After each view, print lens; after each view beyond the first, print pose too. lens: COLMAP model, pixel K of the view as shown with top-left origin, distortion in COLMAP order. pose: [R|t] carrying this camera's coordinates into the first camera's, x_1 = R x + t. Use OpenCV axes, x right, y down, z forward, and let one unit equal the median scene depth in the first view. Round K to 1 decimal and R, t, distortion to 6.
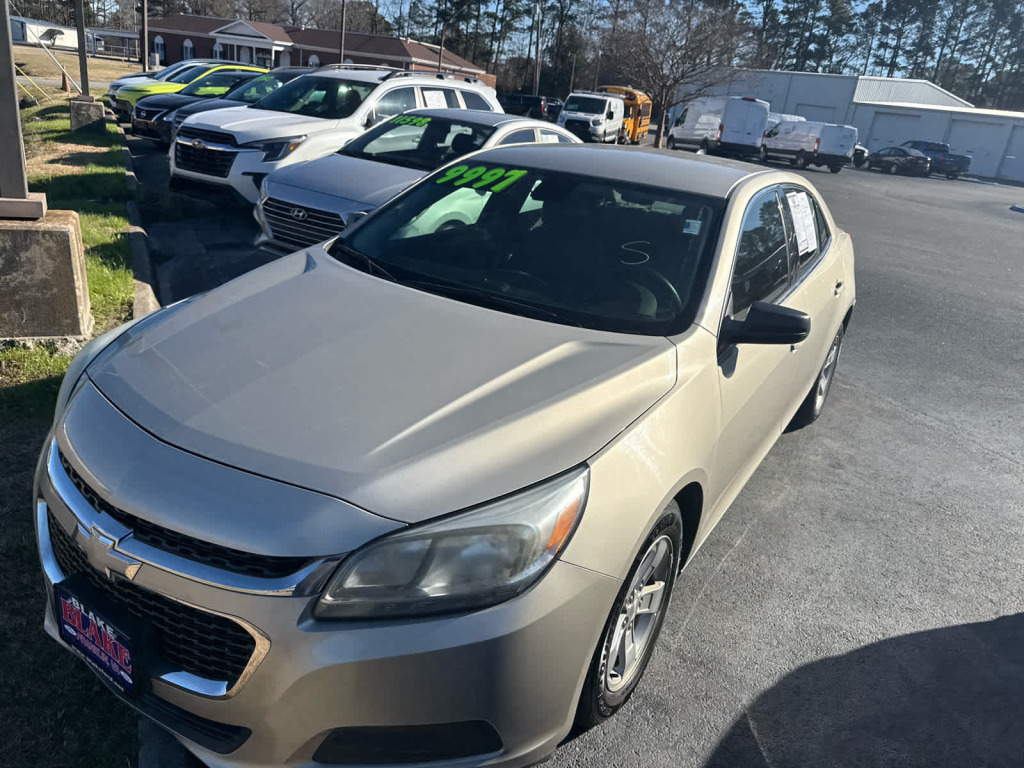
lens RADIAL K [[734.7, 0, 513.7], [0, 734.7, 391.0], [0, 0, 1]] dist [0.003363, -0.011312]
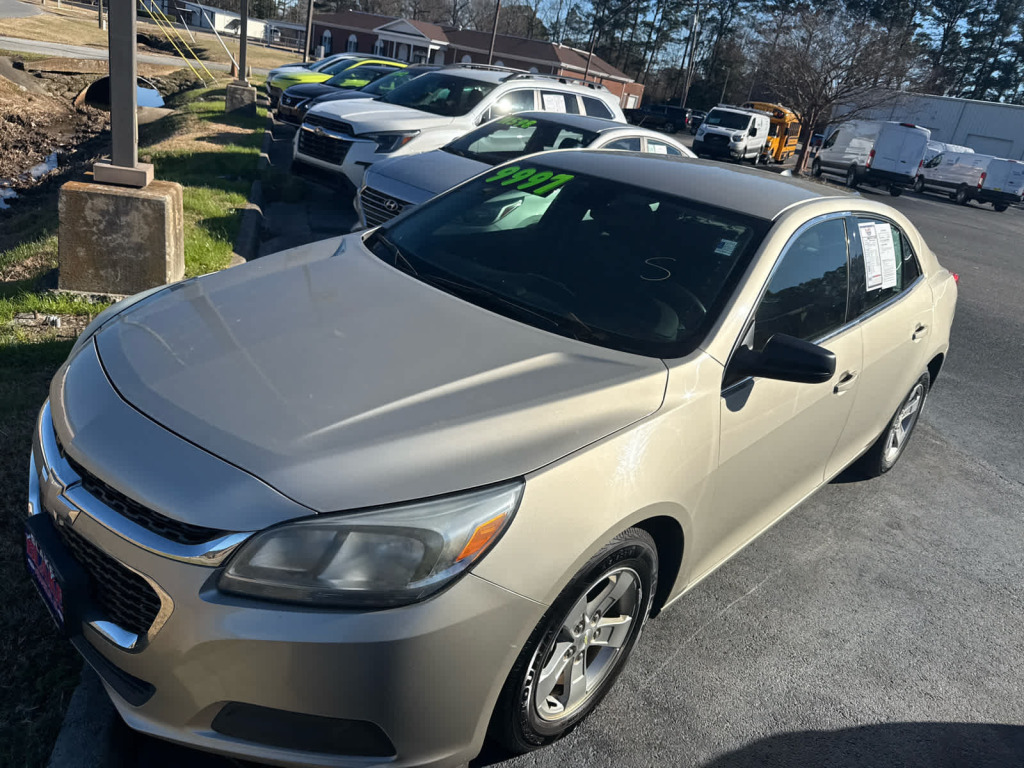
lens RADIAL K [[735.8, 0, 509.4], [0, 735.8, 391.6], [0, 0, 1]] dist [-0.000933, -0.007174]
pose [[0.979230, 0.123115, -0.161094, 0.053438], [-0.124259, 0.992245, 0.002991, -0.003390], [0.160213, 0.017088, 0.986934, 0.011863]]
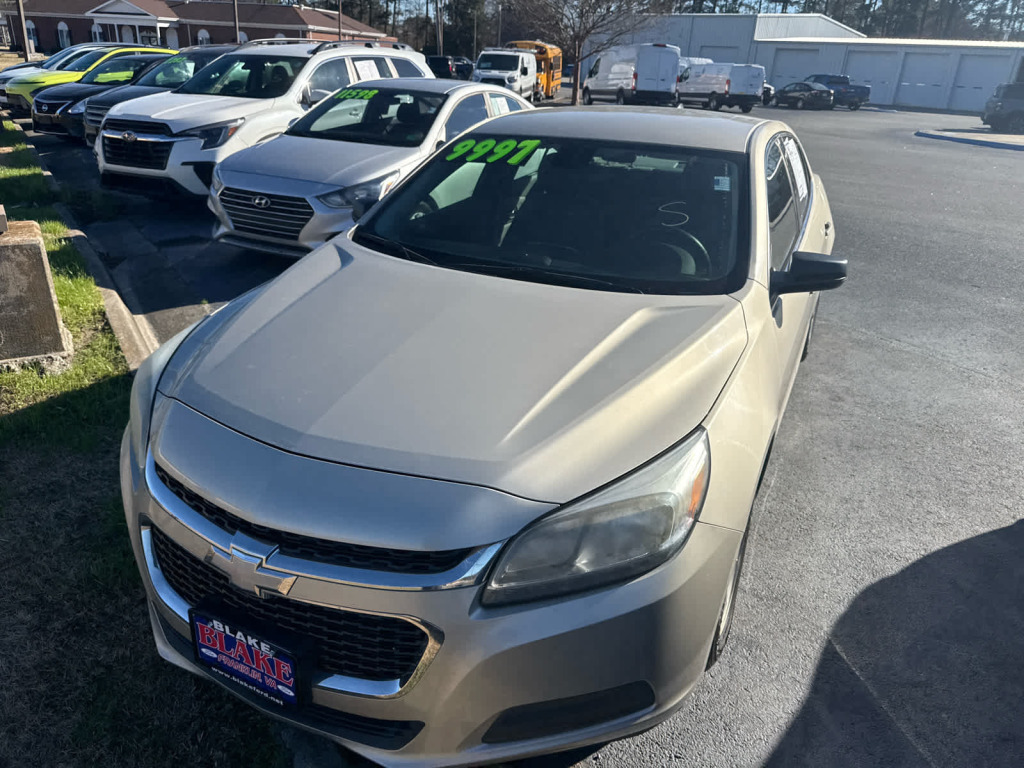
lens RADIAL K [[734.7, 0, 513.7], [0, 734.7, 391.0], [0, 0, 1]] dist [0.003363, -0.011312]
pose [[0.989879, -0.111100, 0.088292, -0.059933], [0.106702, 0.992873, 0.053083, -0.007870], [-0.093560, -0.043125, 0.994679, -0.001183]]
